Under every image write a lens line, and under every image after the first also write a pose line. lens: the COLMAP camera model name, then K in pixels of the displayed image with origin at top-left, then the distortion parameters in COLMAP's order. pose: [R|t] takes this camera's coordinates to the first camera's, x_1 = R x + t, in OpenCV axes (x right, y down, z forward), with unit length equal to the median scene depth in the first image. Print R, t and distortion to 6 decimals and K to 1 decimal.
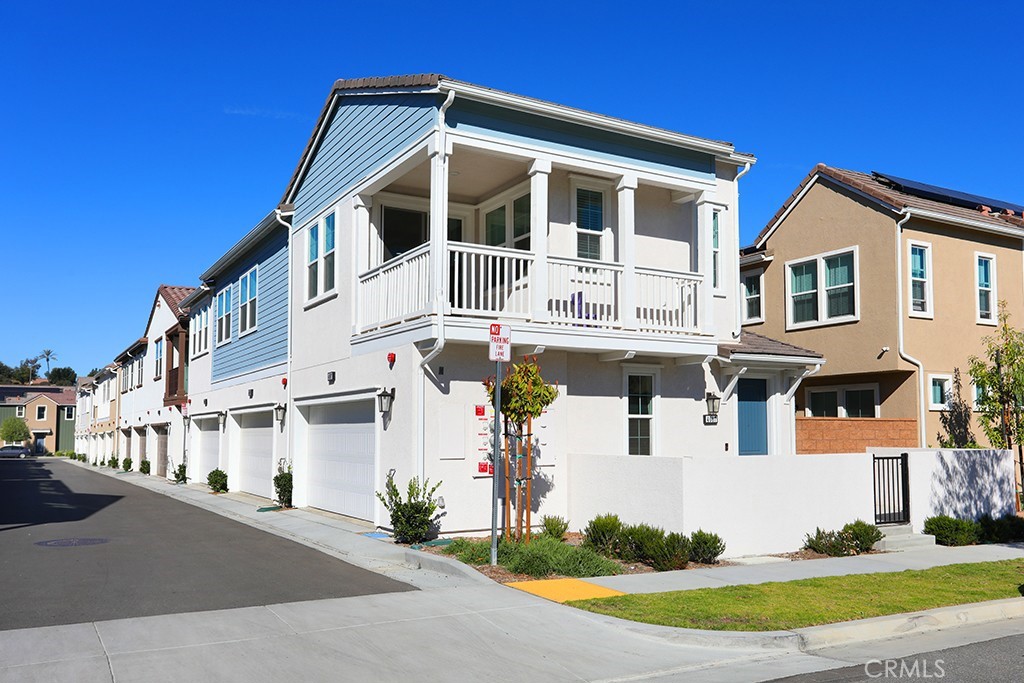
lens RADIAL K [[876.2, 0, 512.0], [0, 876.2, 341.5], [0, 0, 1]] dist [-0.141556, 0.001536]
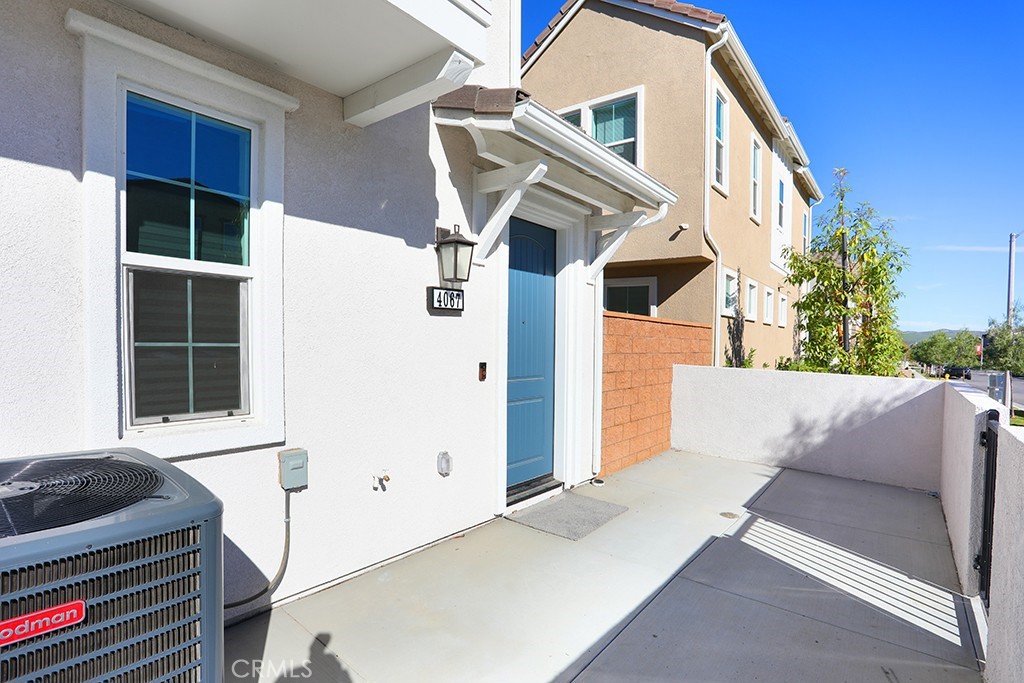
lens RADIAL K [[512.5, 0, 512.0], [0, 512.5, 341.5], [0, 0, 1]] dist [0.048273, 0.018603]
pose [[0.920827, 0.009611, 0.389853, 0.166579], [-0.051214, 0.994018, 0.096461, 0.083974], [-0.386594, -0.108790, 0.915811, 0.776413]]
